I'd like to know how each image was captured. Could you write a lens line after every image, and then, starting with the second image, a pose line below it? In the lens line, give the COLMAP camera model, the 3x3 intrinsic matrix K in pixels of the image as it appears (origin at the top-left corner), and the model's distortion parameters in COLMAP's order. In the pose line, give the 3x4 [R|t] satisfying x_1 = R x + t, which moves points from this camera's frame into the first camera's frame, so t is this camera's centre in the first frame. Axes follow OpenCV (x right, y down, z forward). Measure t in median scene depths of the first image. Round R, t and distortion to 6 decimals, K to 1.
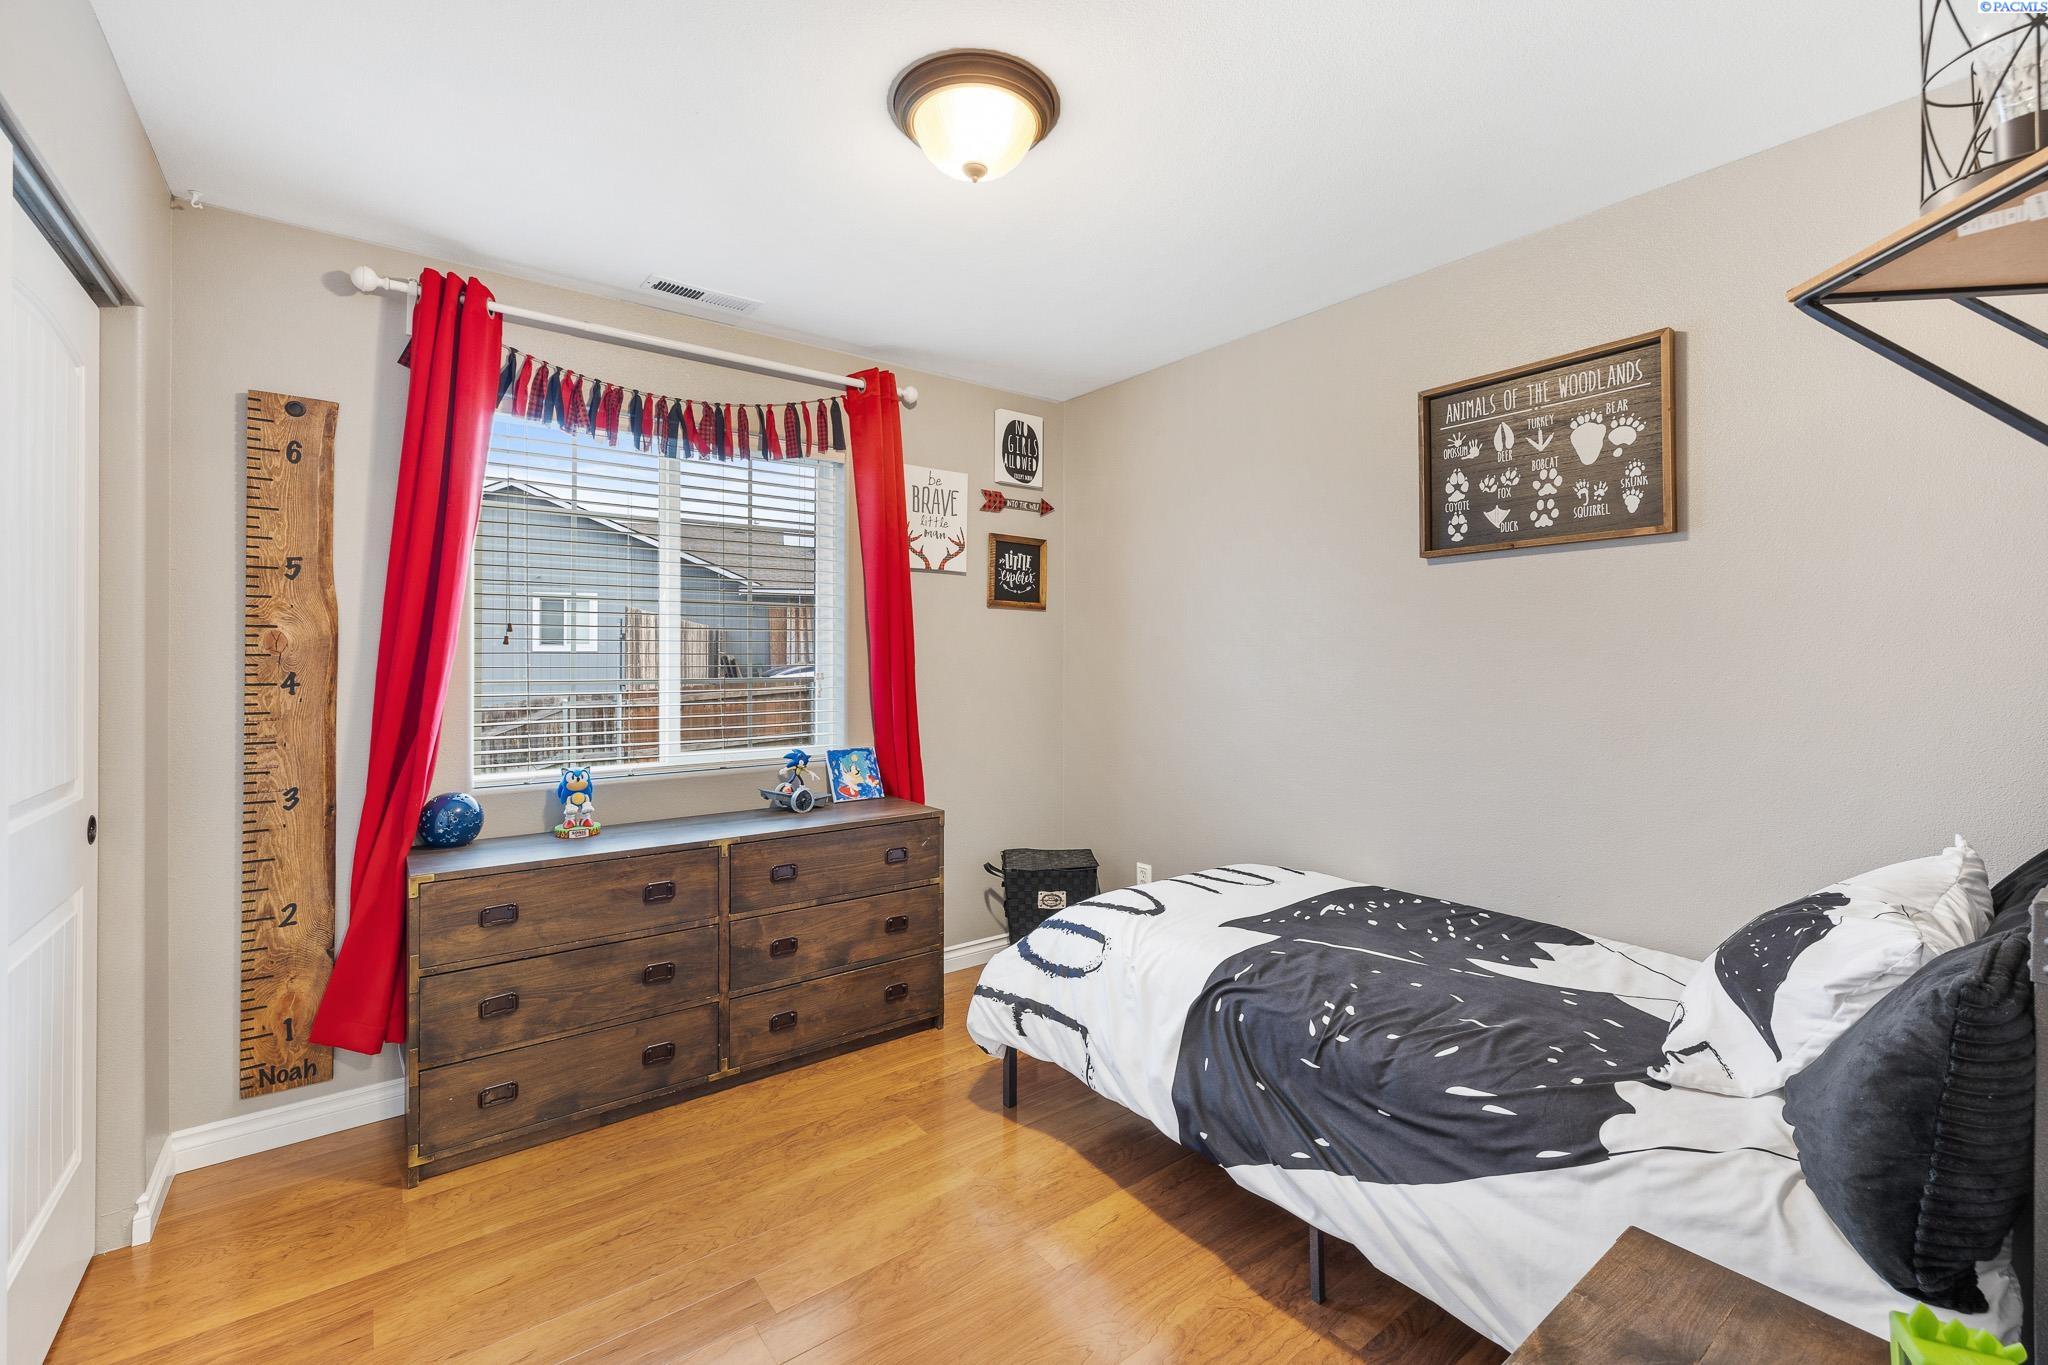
lens RADIAL K [[861.0, 0, 1032.4], [0, 861.0, 675.0], [0, 0, 1]] dist [-0.000914, 0.000305]
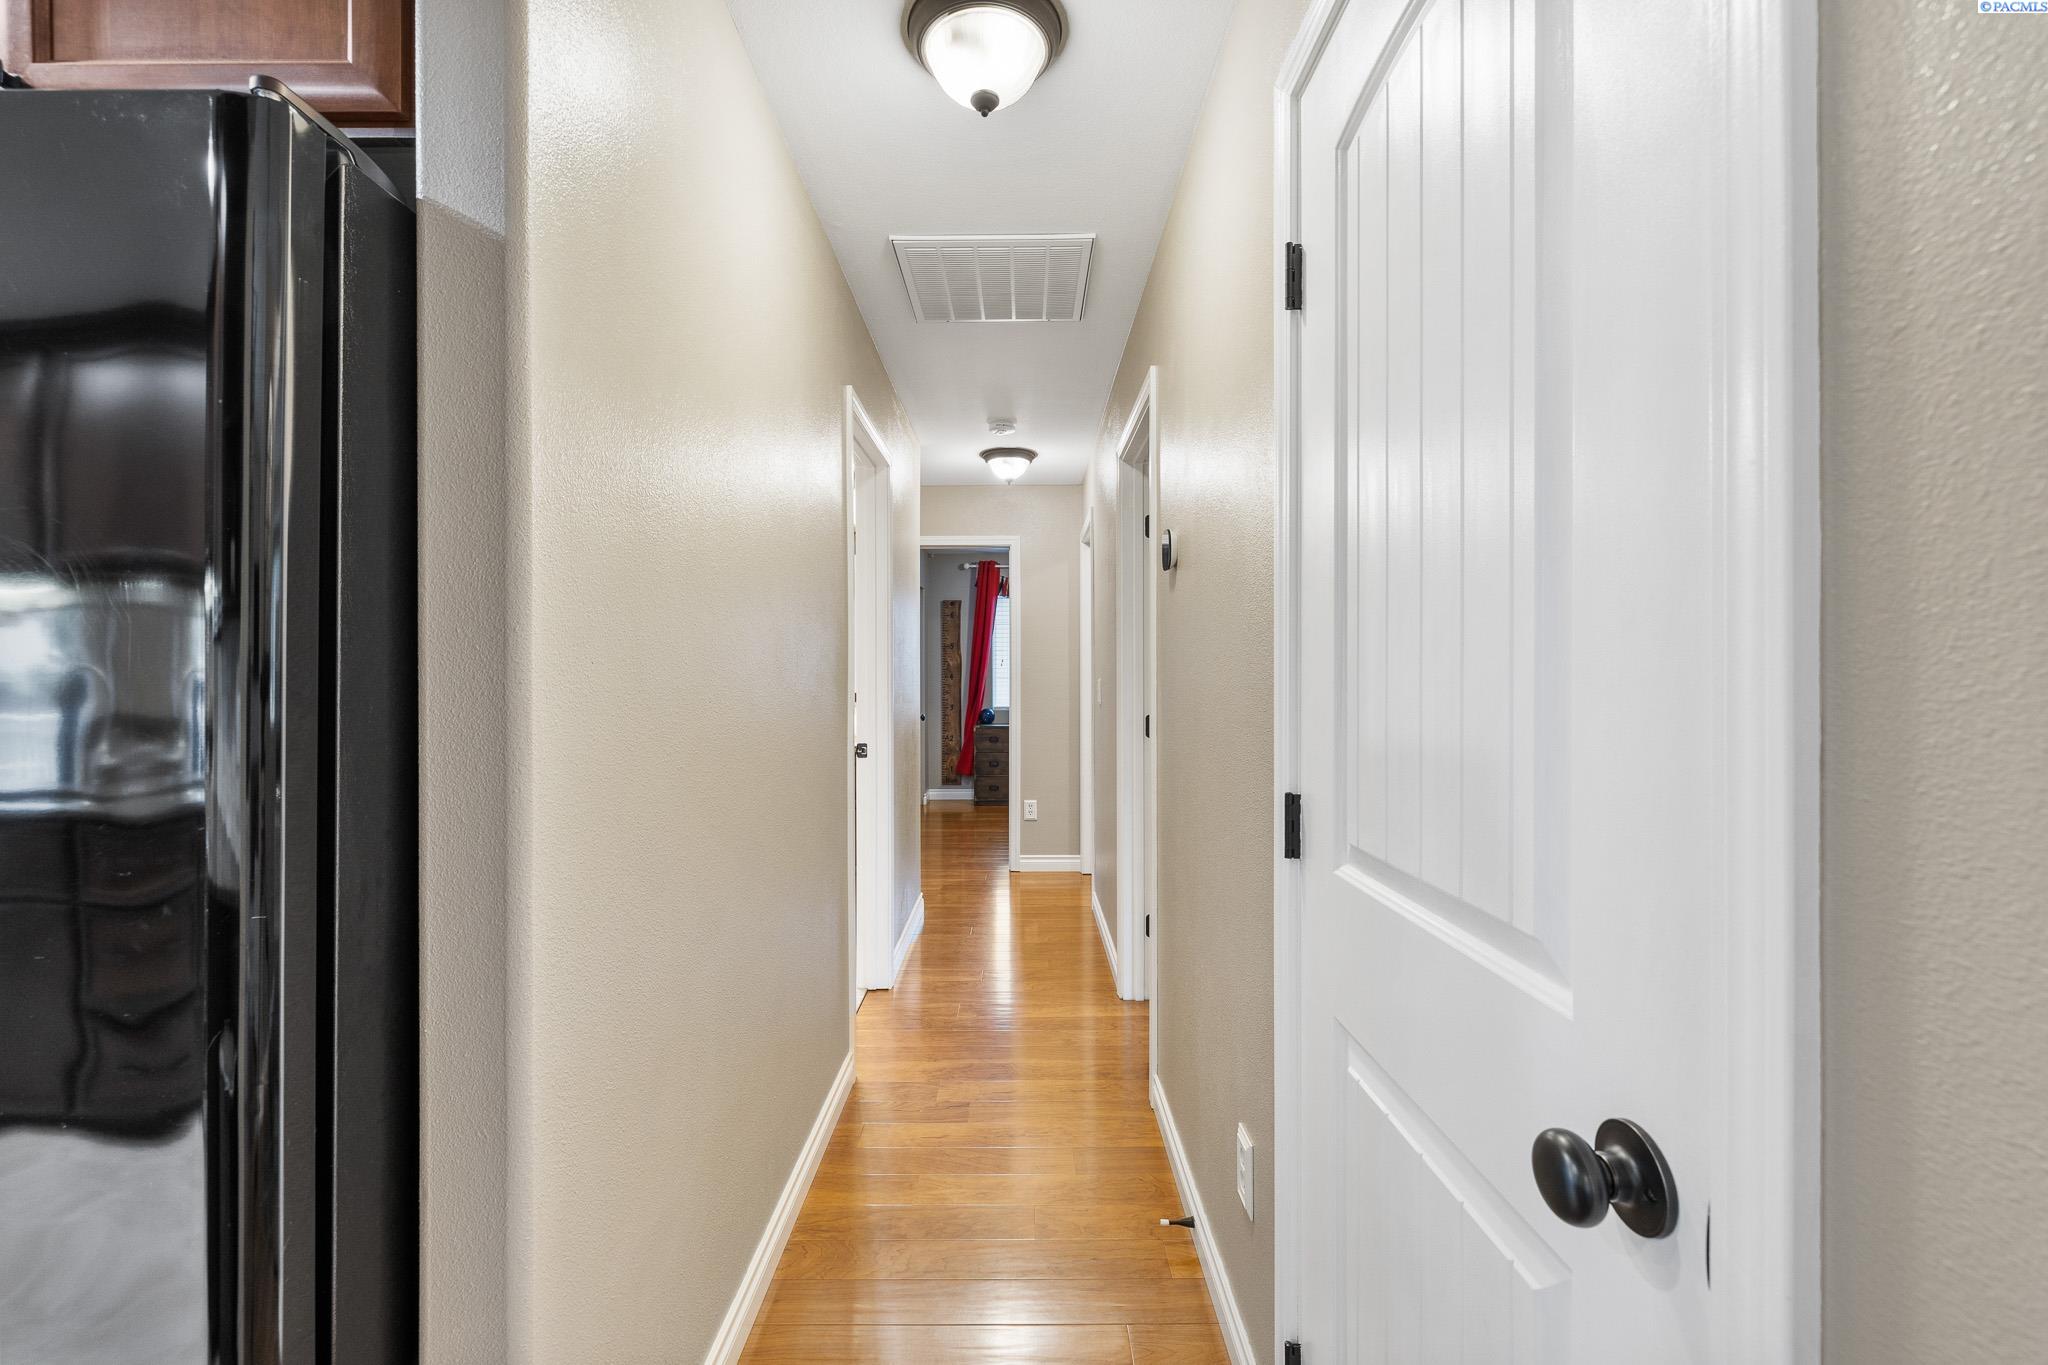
lens RADIAL K [[861.0, 0, 1019.9], [0, 861.0, 682.1], [0, 0, 1]] dist [-0.000914, 0.000305]
pose [[0.804351, -0.001153, -0.594153, 1.620575], [0.003463, 0.999990, 0.002748, 0.023288], [0.594144, -0.004269, 0.804347, -1.857743]]
